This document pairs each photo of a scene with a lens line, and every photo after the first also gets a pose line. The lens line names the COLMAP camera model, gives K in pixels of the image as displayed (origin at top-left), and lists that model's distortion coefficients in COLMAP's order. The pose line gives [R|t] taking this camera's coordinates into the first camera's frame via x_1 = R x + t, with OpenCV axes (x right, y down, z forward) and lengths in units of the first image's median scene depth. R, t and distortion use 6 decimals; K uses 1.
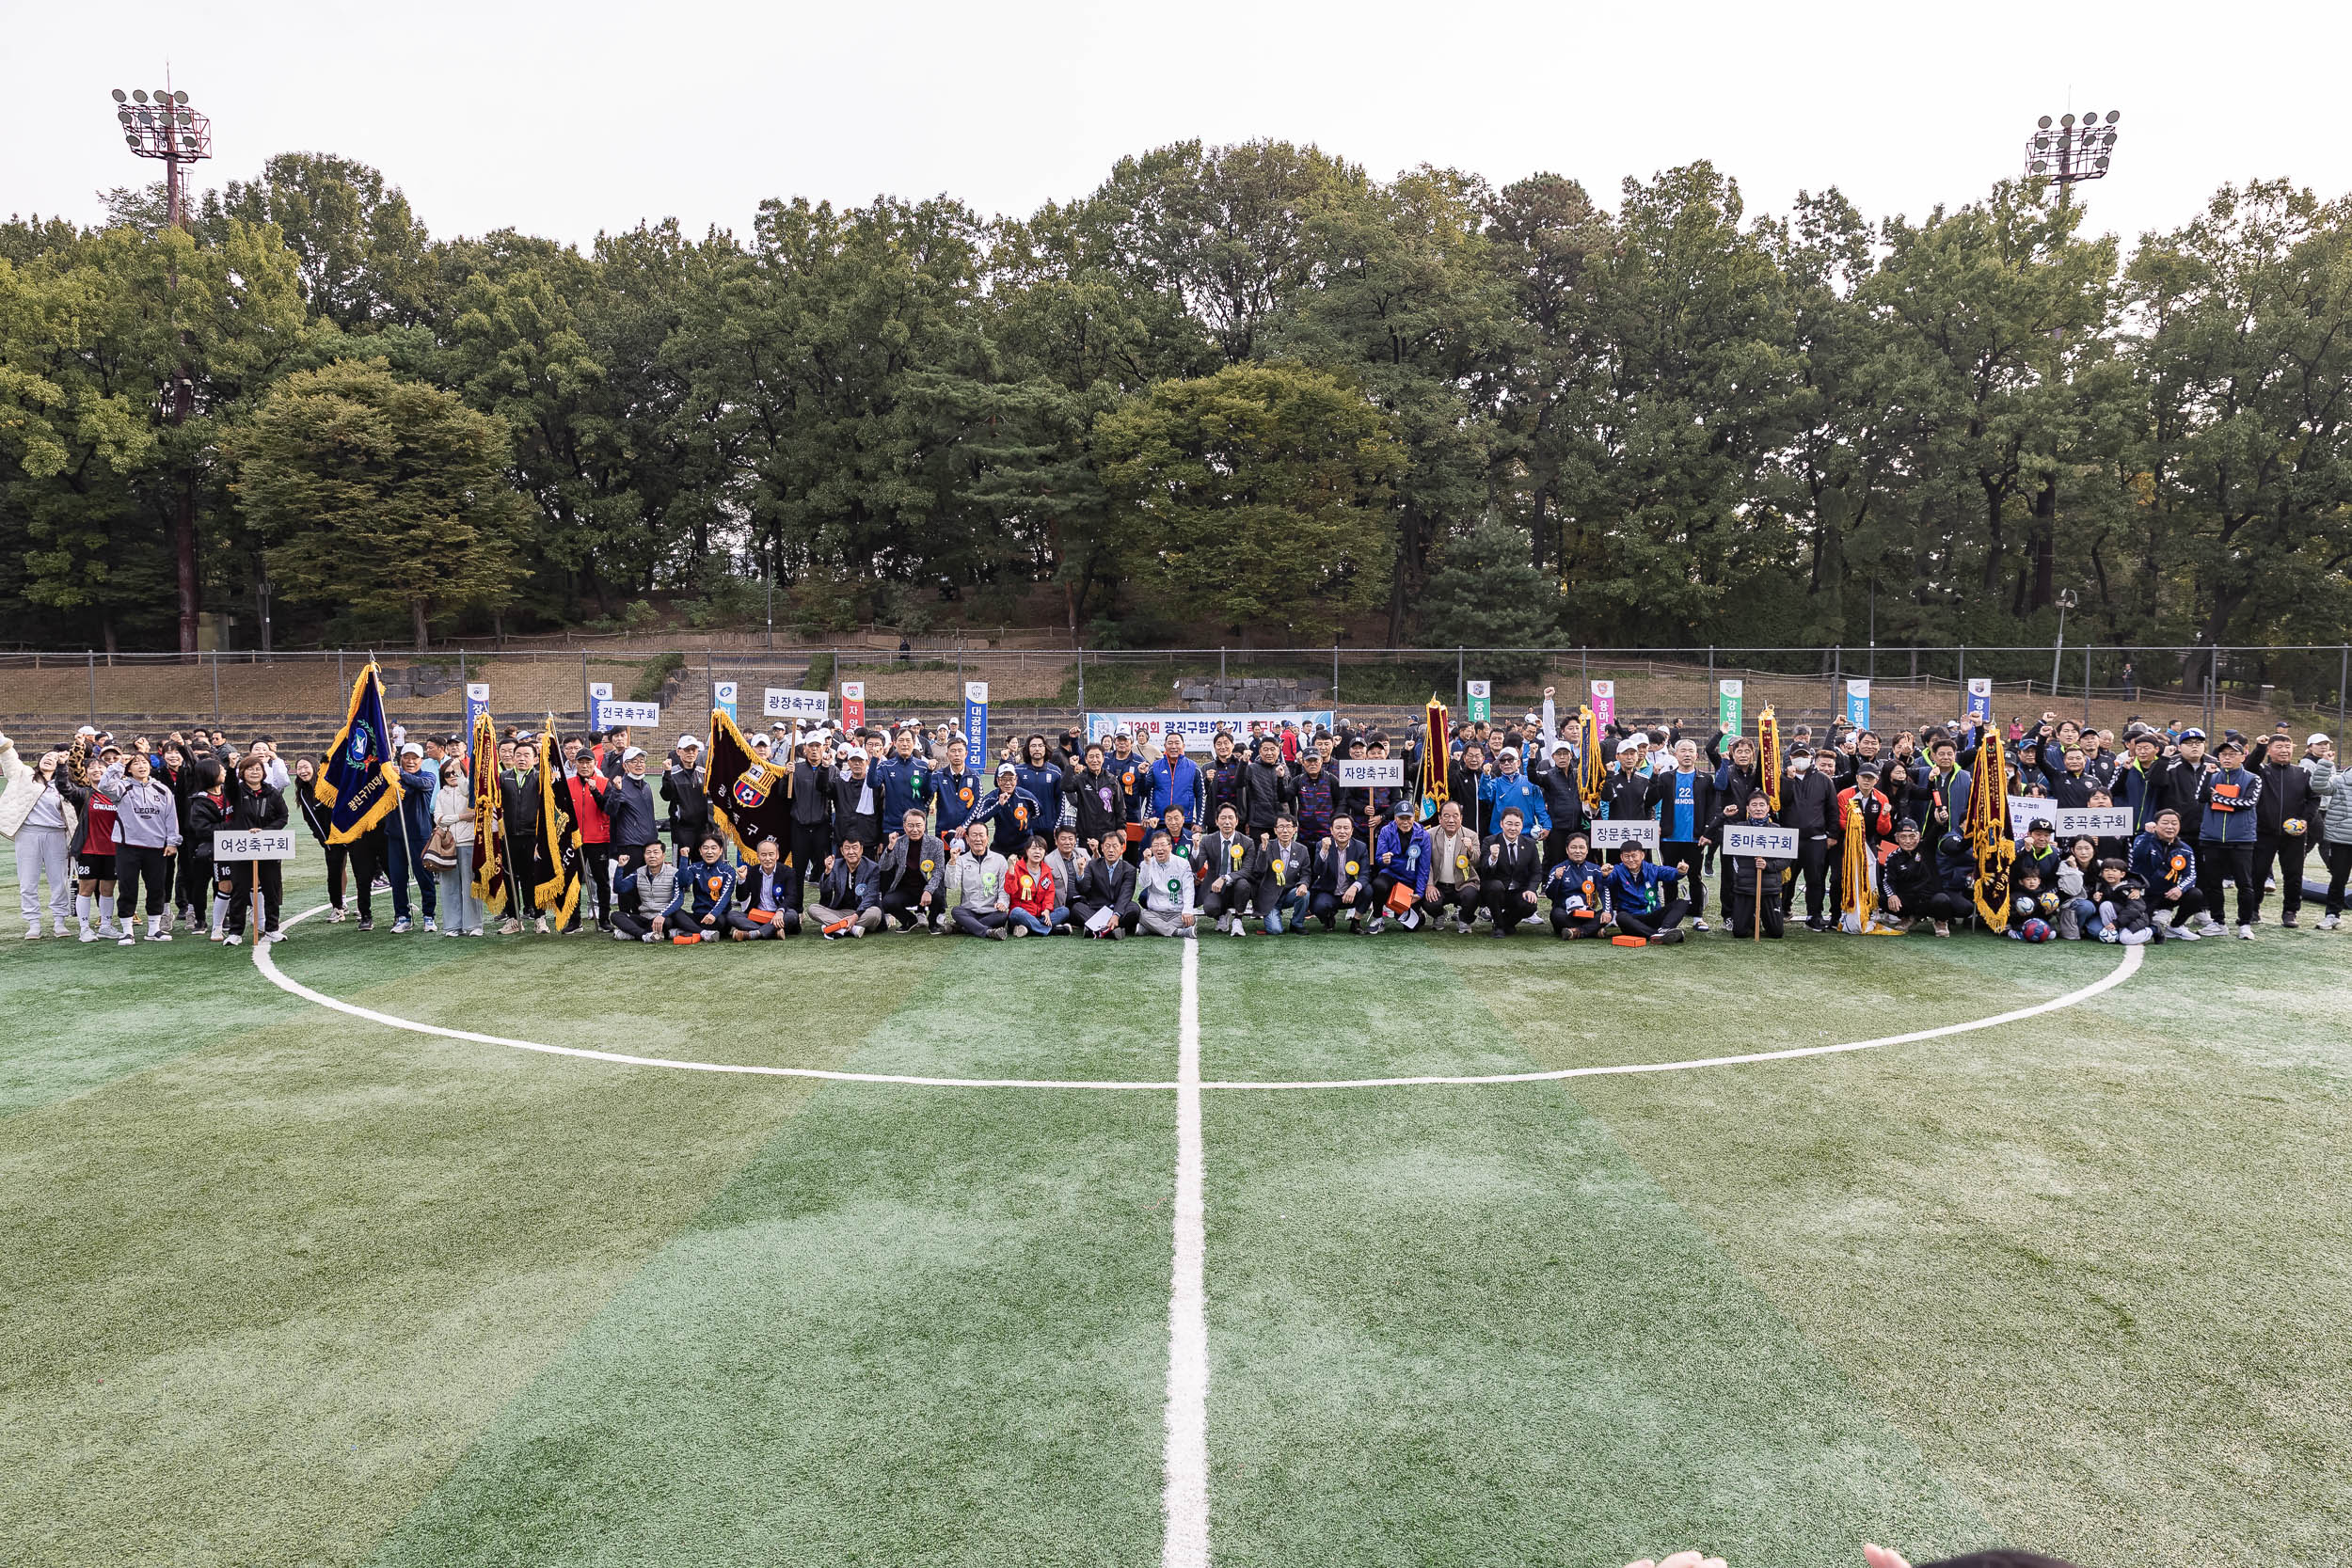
lens RADIAL K [[1576.2, 0, 1175.5], [0, 1576.2, 796.7], [0, 0, 1]] dist [-0.021983, 0.042724]
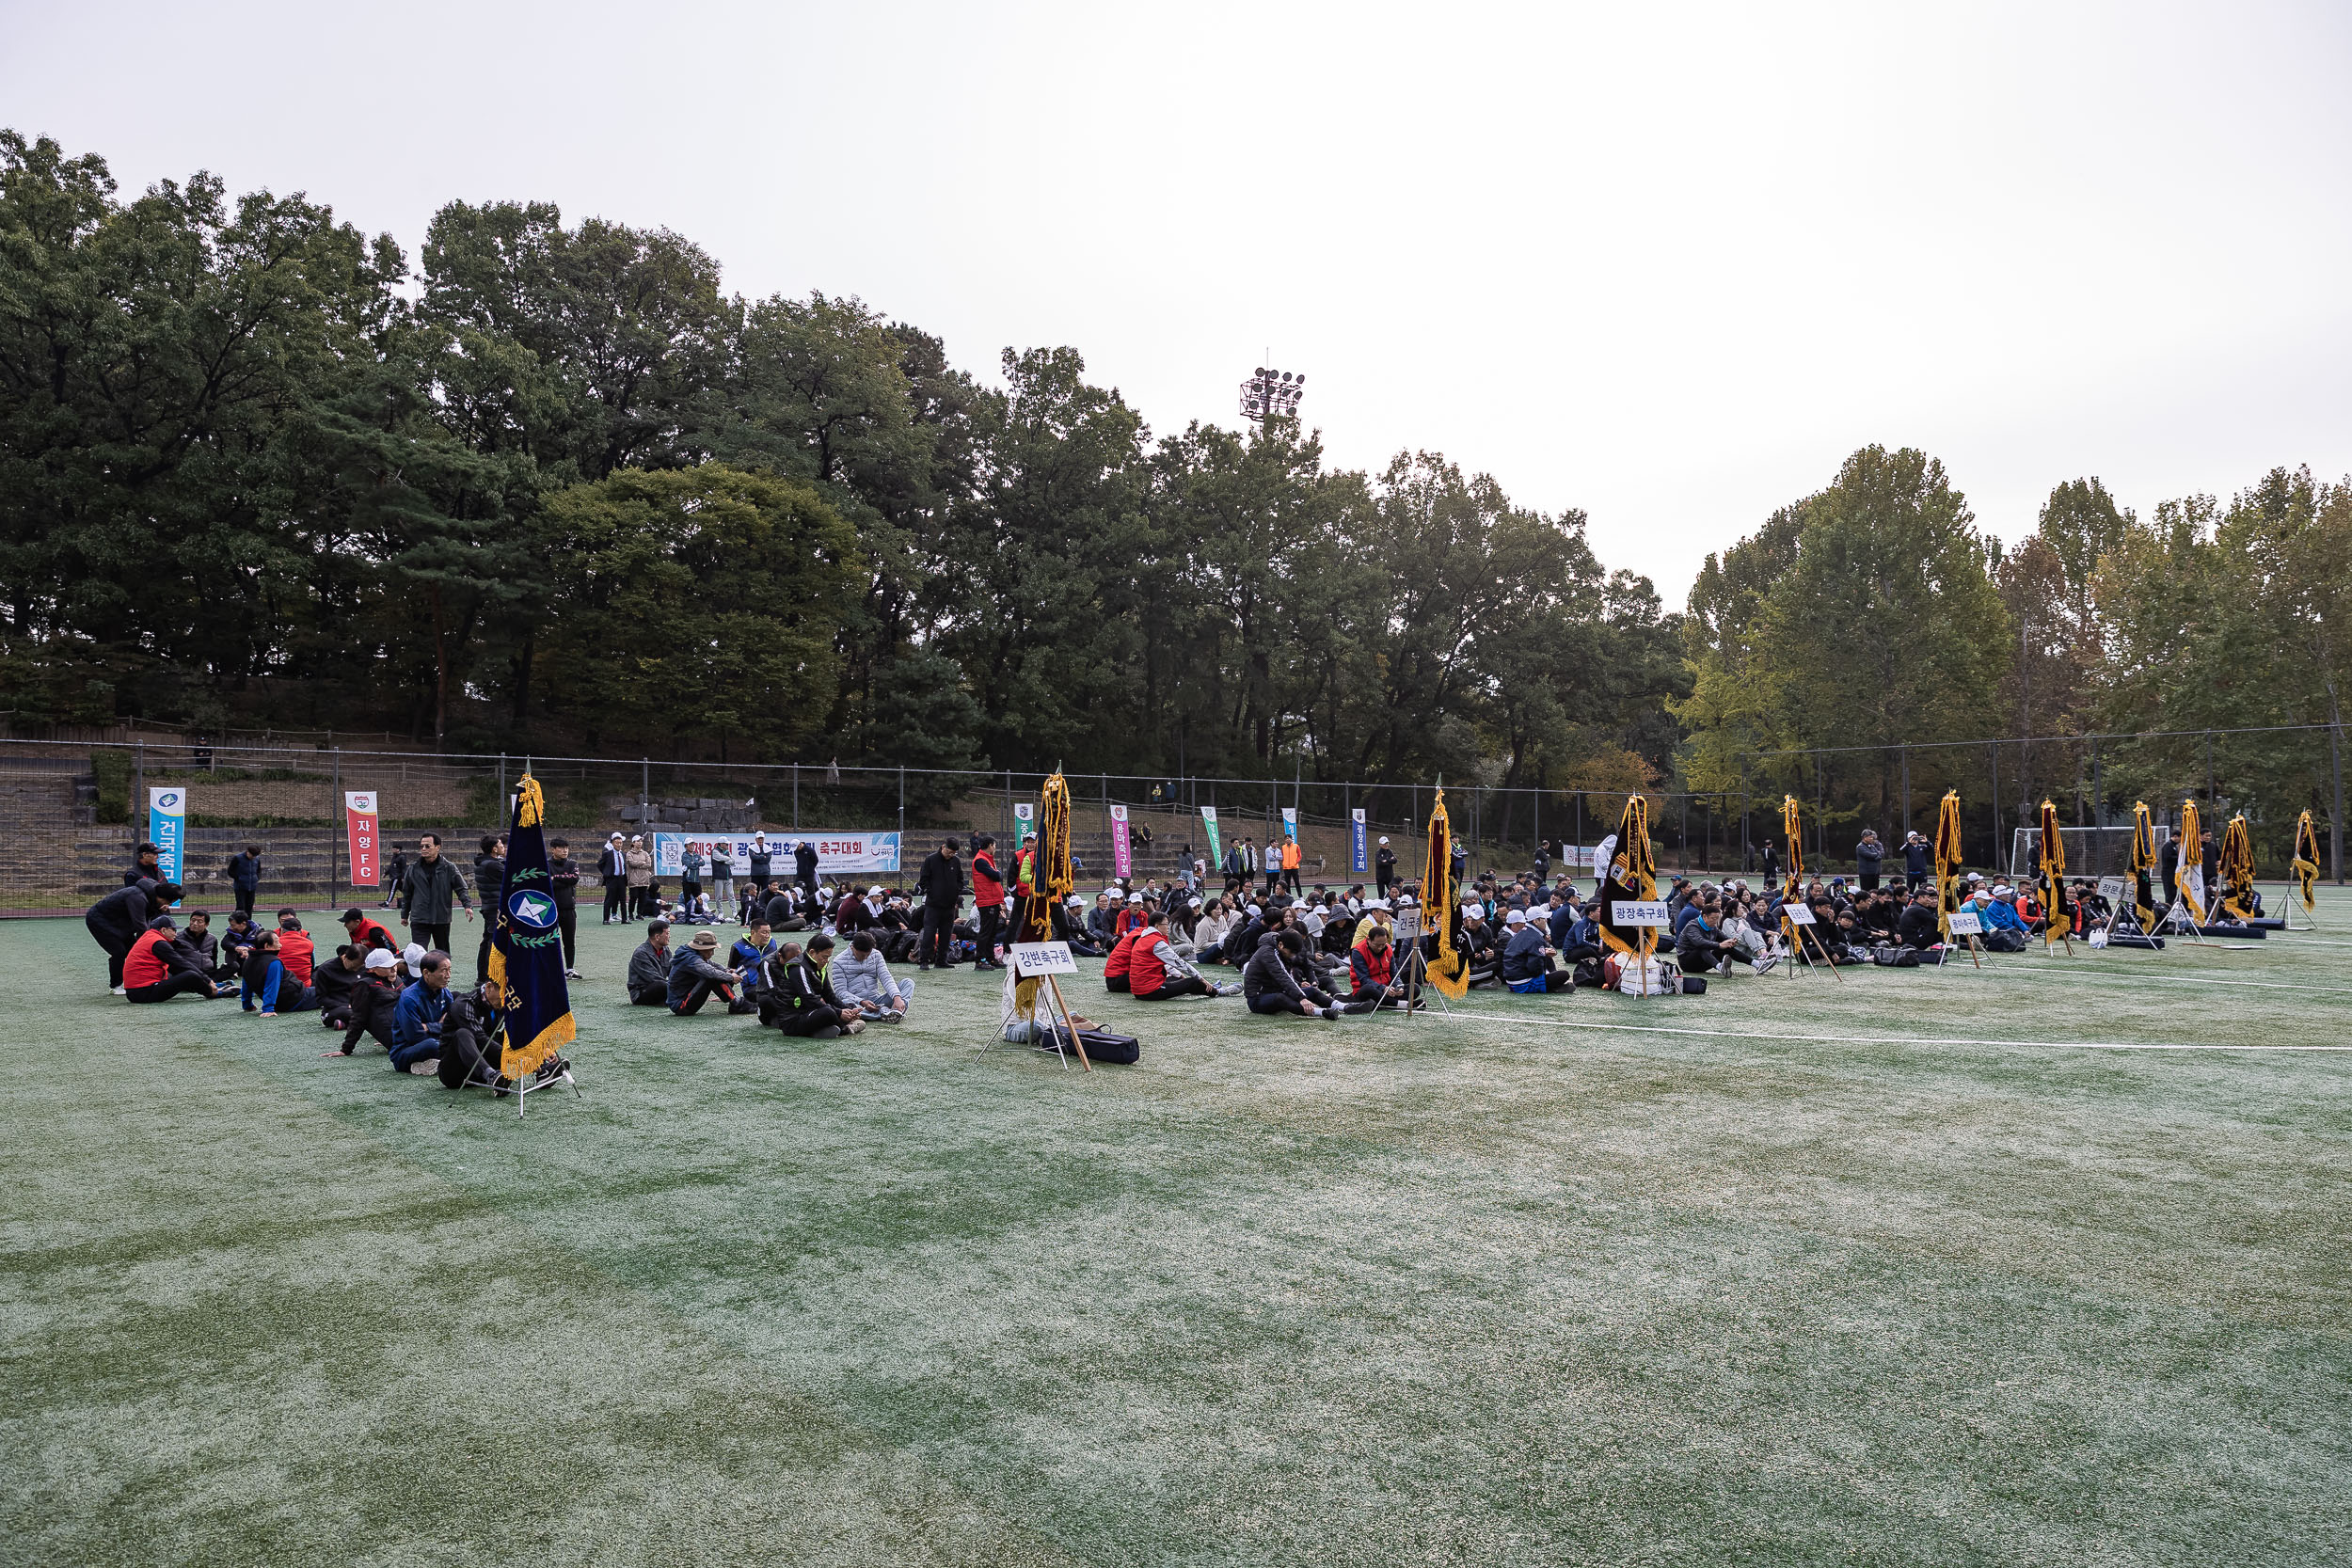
lens RADIAL K [[1576.2, 0, 1175.5], [0, 1576.2, 796.7], [0, 0, 1]] dist [-0.021983, 0.042724]
pose [[0.755203, 0.018116, 0.655240, -0.335978], [0.035289, 0.997045, -0.068239, -0.002796], [-0.654540, 0.074657, 0.752332, 0.119191]]
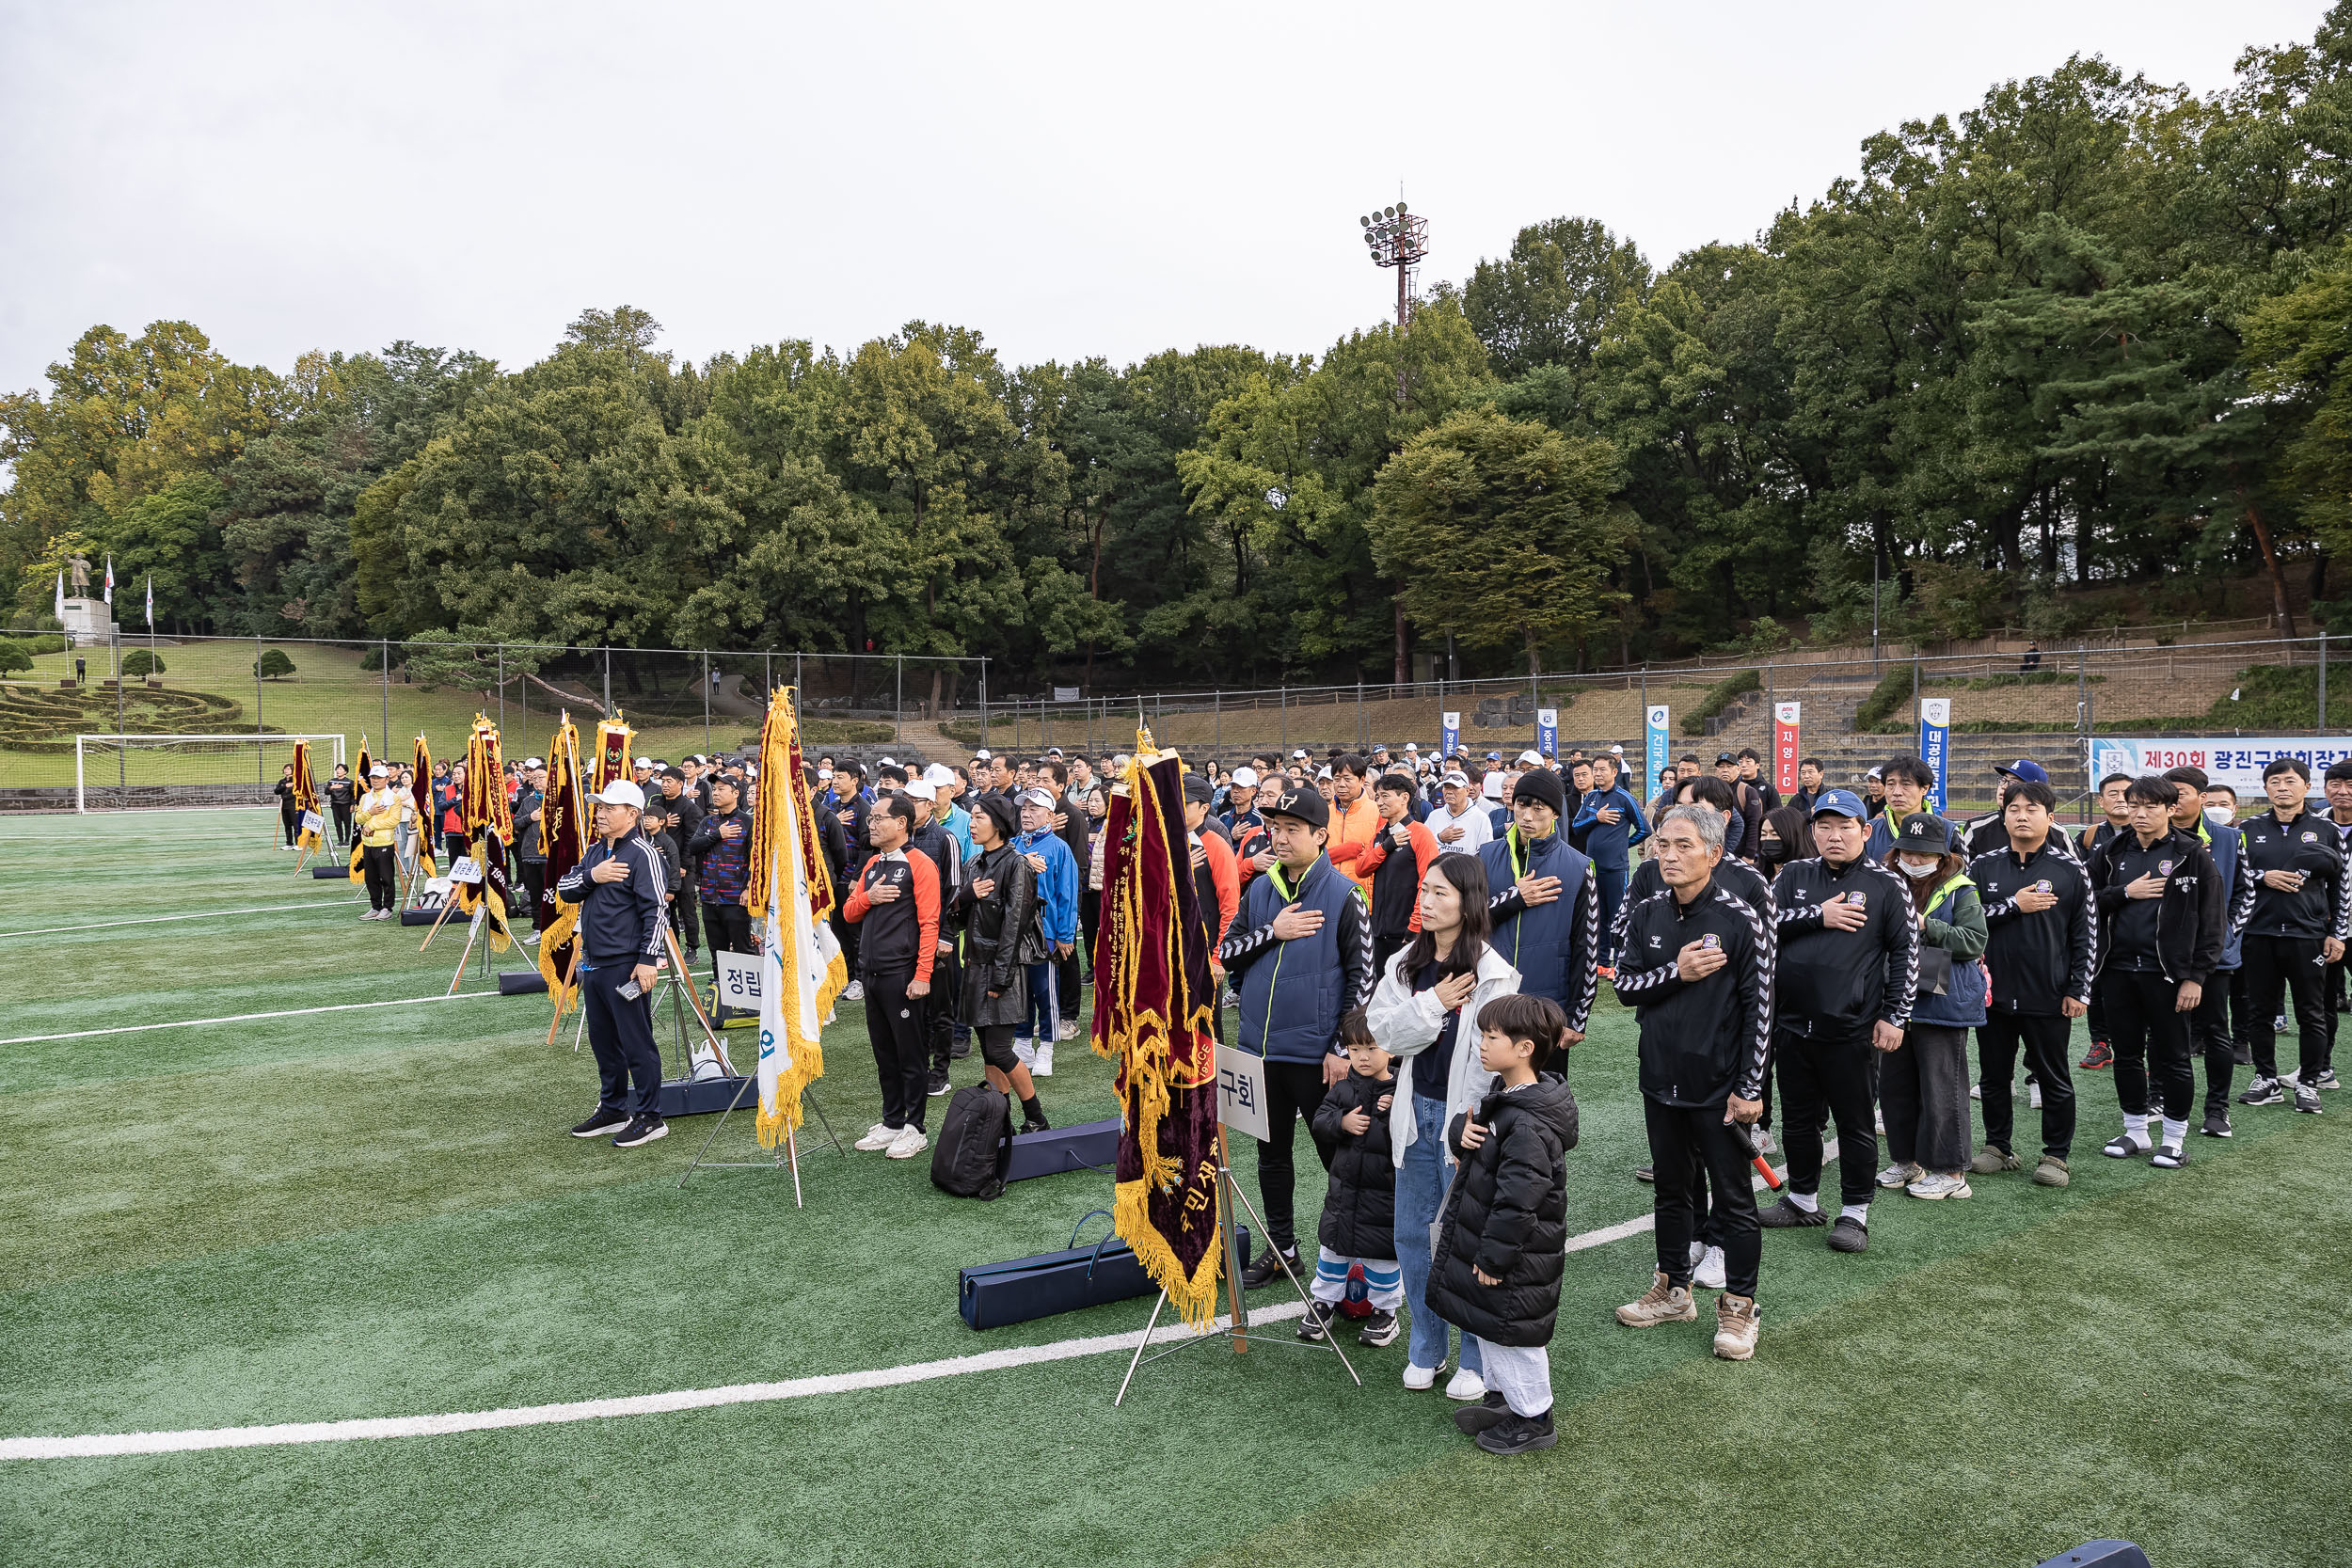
lens RADIAL K [[1576.2, 0, 1175.5], [0, 1576.2, 796.7], [0, 0, 1]] dist [-0.021983, 0.042724]
pose [[0.595860, 0.024101, -0.802726, 0.215226], [-0.037231, 0.999304, 0.002367, -0.011247], [0.802225, 0.028475, 0.596343, 0.209074]]
